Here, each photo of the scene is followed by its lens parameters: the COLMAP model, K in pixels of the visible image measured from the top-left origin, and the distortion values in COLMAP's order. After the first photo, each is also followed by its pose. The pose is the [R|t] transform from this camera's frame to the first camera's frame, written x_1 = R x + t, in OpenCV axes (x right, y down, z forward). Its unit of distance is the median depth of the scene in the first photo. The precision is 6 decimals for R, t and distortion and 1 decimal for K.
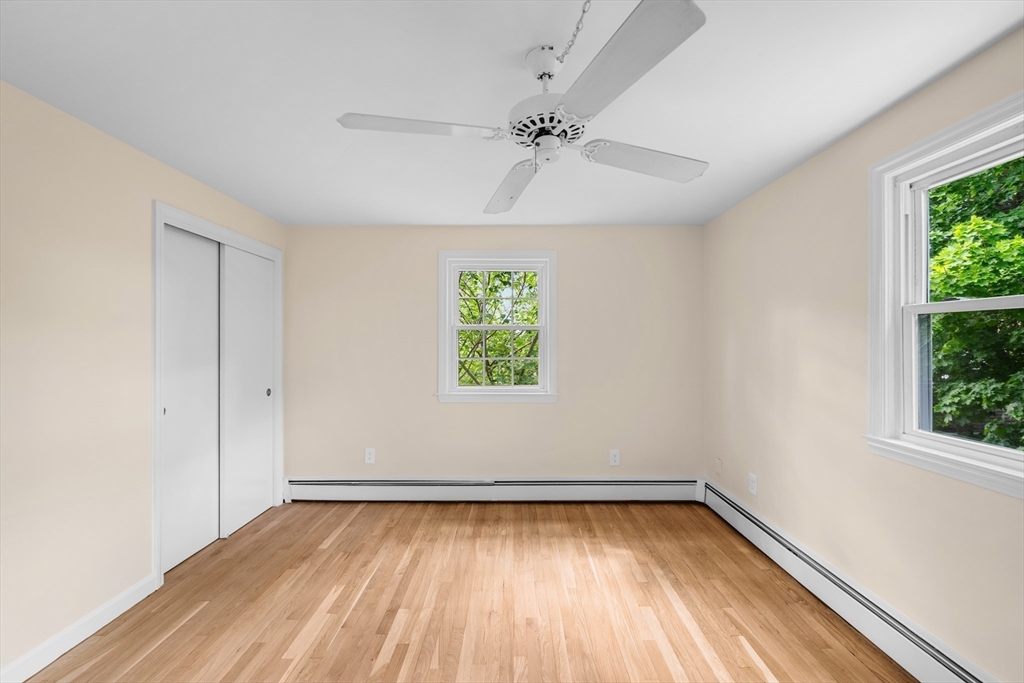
lens RADIAL K [[427.4, 0, 509.4], [0, 427.4, 344.1], [0, 0, 1]] dist [0.001704, 0.000038]
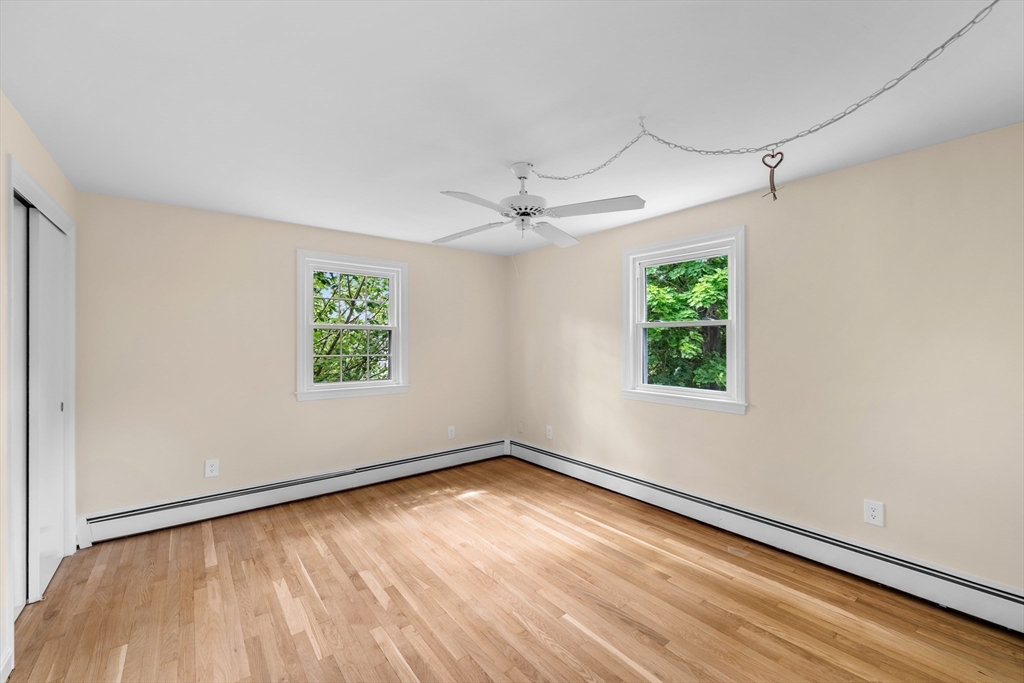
lens RADIAL K [[427.4, 0, 515.6], [0, 427.4, 340.1], [0, 0, 1]] dist [0.001704, 0.000038]
pose [[0.776686, -0.000850, 0.629887, -0.491307], [0.004584, 0.999980, -0.004303, -0.001203], [-0.629871, 0.006229, 0.776675, -0.126124]]
